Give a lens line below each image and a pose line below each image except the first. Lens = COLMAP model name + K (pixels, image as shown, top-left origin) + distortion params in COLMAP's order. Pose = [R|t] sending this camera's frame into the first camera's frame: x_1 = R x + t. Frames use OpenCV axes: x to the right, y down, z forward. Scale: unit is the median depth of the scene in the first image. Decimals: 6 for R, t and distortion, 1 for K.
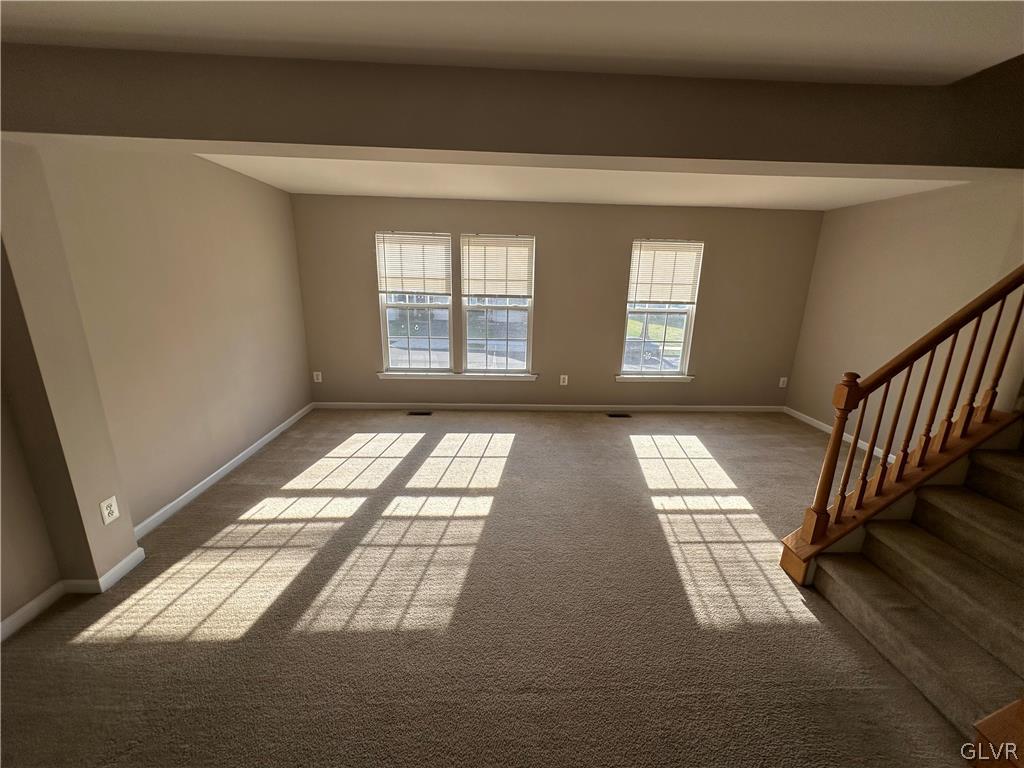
lens RADIAL K [[412.9, 0, 509.1], [0, 412.9, 383.8], [0, 0, 1]] dist [-0.004751, 0.000082]
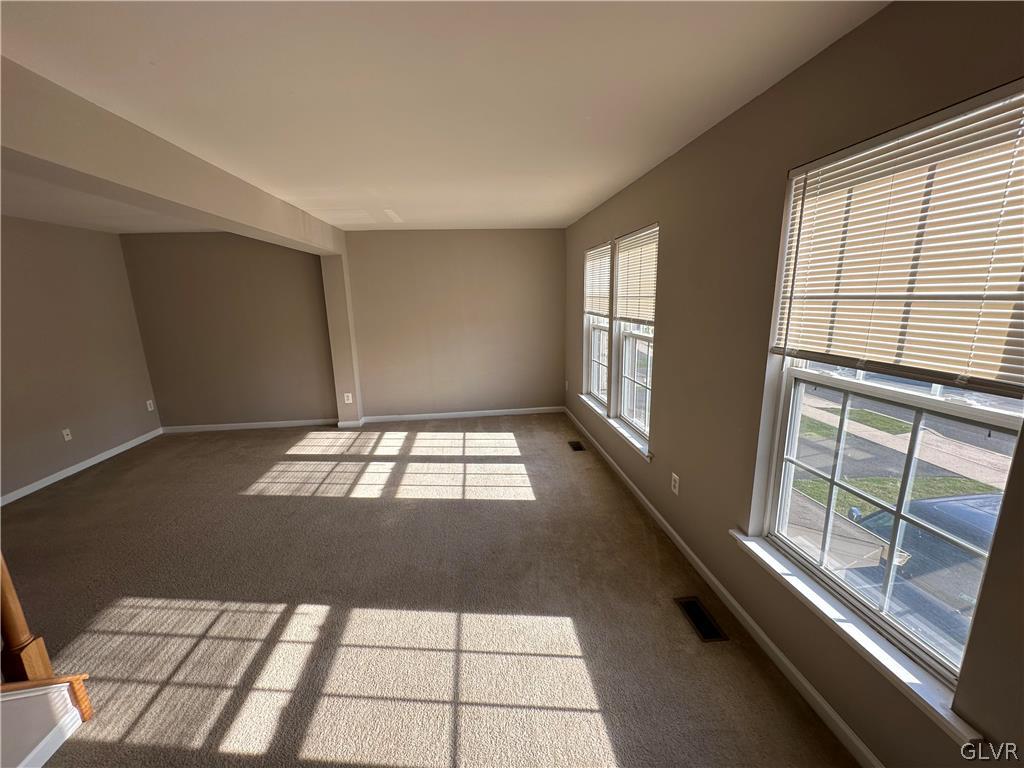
lens RADIAL K [[412.9, 0, 510.5], [0, 412.9, 382.1], [0, 0, 1]] dist [-0.004751, 0.000082]
pose [[0.054108, 0.181824, -0.981841, 1.248728], [-0.234680, 0.958055, 0.164486, -0.347418], [0.970566, 0.221518, 0.094509, 1.473824]]
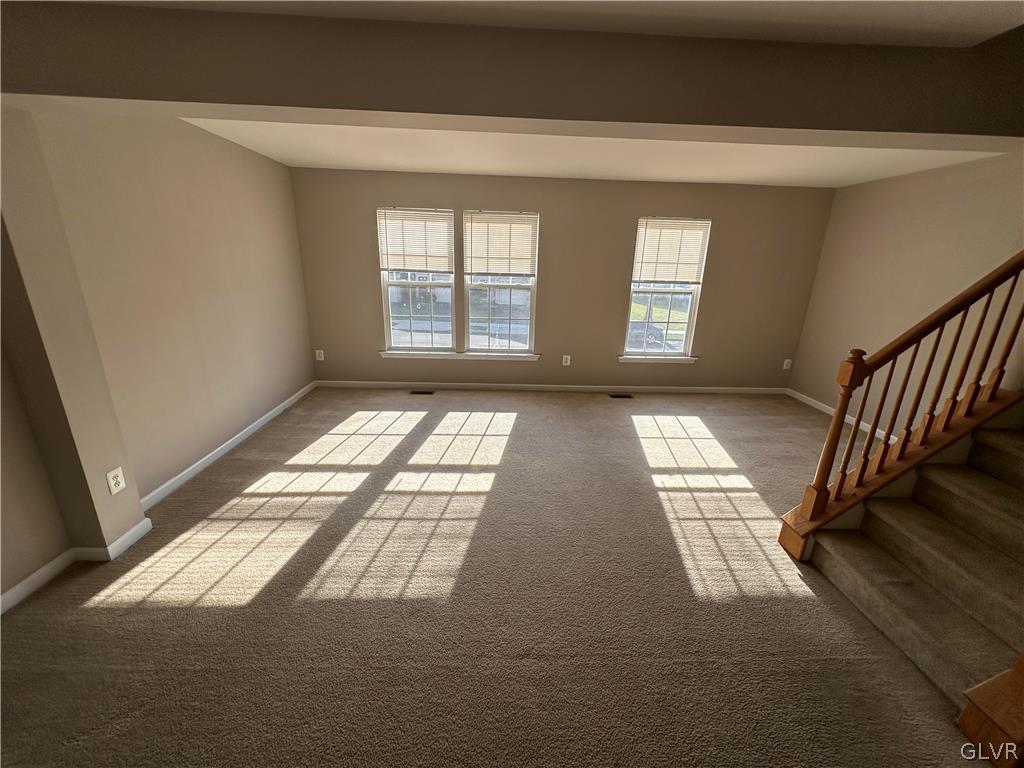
lens RADIAL K [[412.9, 0, 509.0], [0, 412.9, 384.3], [0, 0, 1]] dist [-0.004751, 0.000082]
pose [[0.999954, 0.007910, -0.005484, -0.000222], [-0.007678, 0.999121, 0.041199, 0.018391], [0.005805, -0.041155, 0.999136, 0.002586]]
